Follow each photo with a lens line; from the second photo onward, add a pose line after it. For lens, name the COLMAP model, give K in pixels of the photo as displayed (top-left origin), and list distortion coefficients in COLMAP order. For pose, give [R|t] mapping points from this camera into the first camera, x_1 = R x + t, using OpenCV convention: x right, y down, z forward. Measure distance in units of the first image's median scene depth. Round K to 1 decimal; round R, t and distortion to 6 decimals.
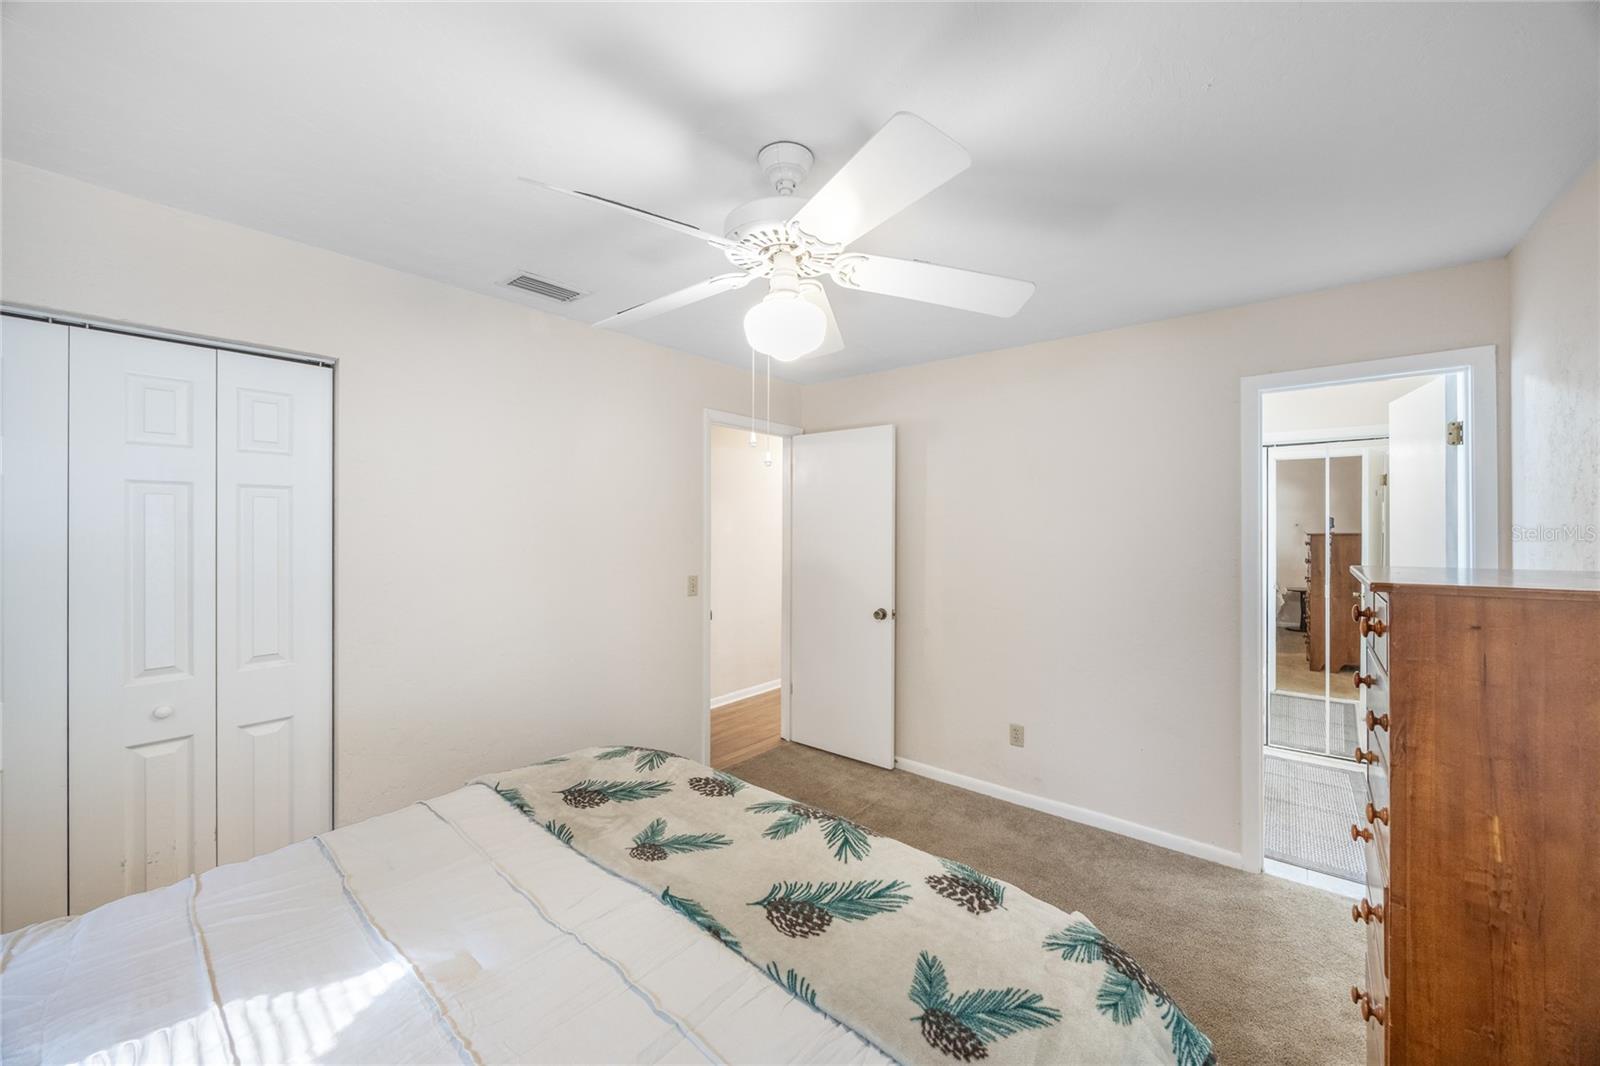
lens RADIAL K [[608.5, 0, 807.5], [0, 608.5, 526.1], [0, 0, 1]] dist [-0.005781, 0.000937]
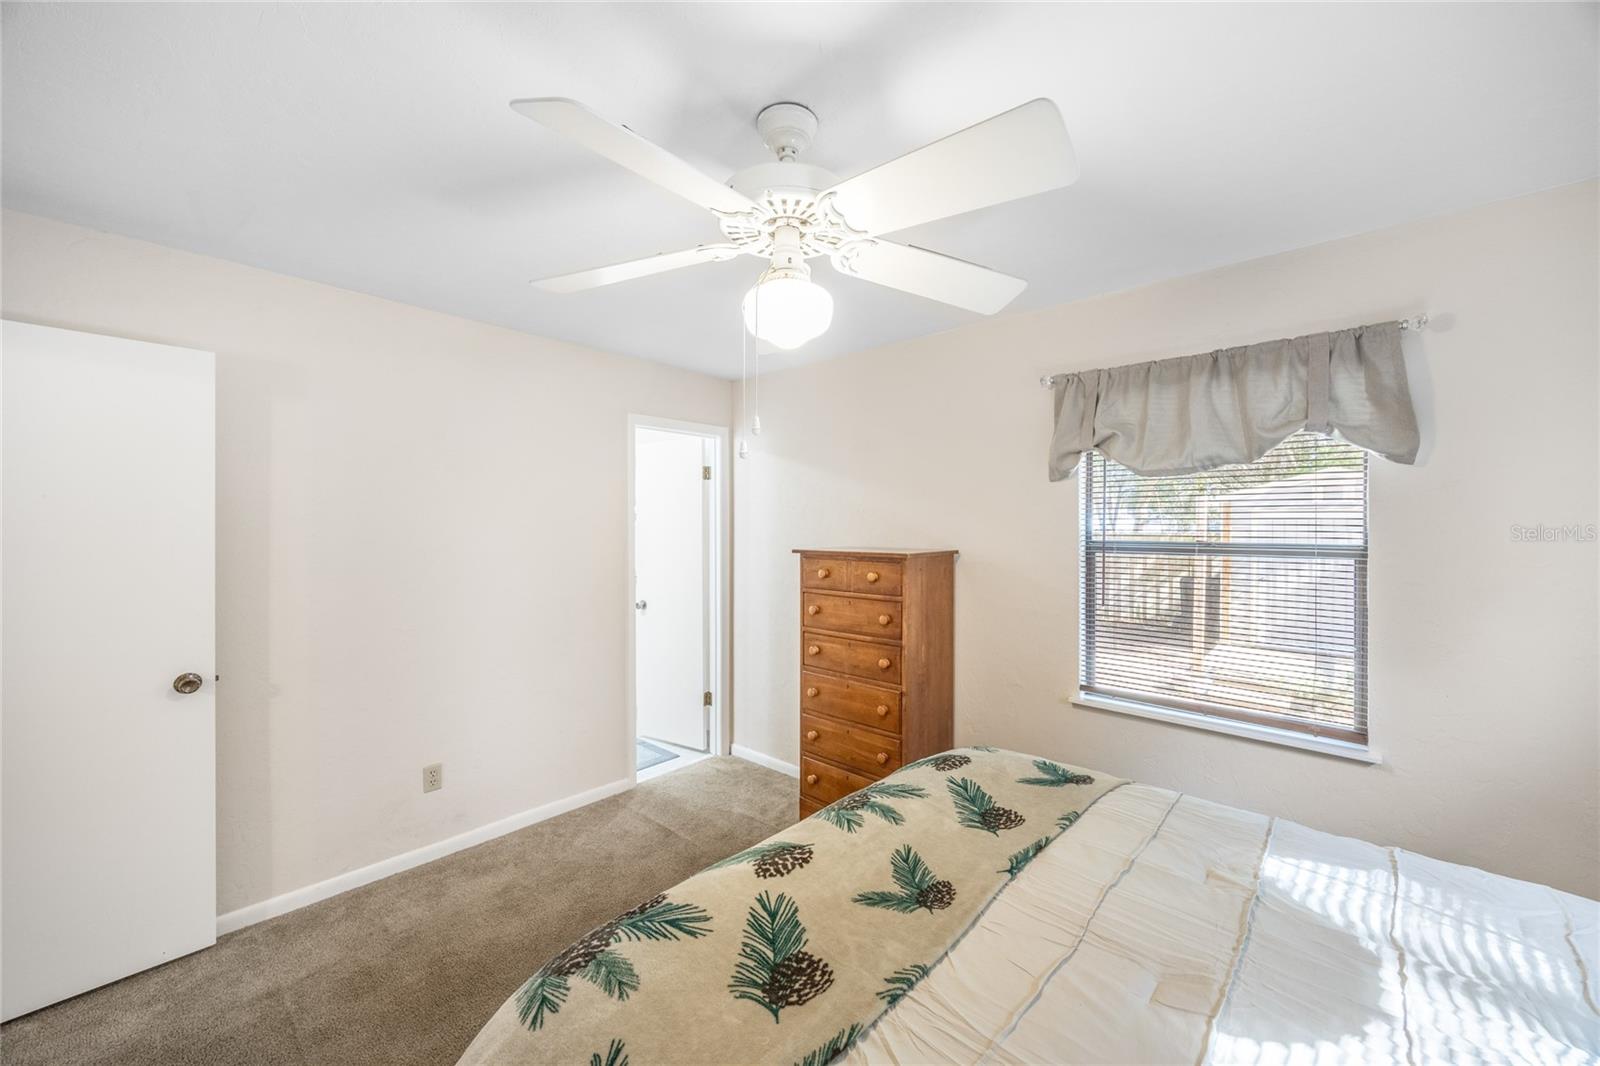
lens RADIAL K [[608.5, 0, 799.8], [0, 608.5, 532.6], [0, 0, 1]] dist [-0.005781, 0.000937]
pose [[0.046008, -0.011573, 0.998874, -0.636240], [-0.002087, 0.999930, 0.011681, -0.004158], [-0.998939, -0.002622, 0.045981, 0.637403]]
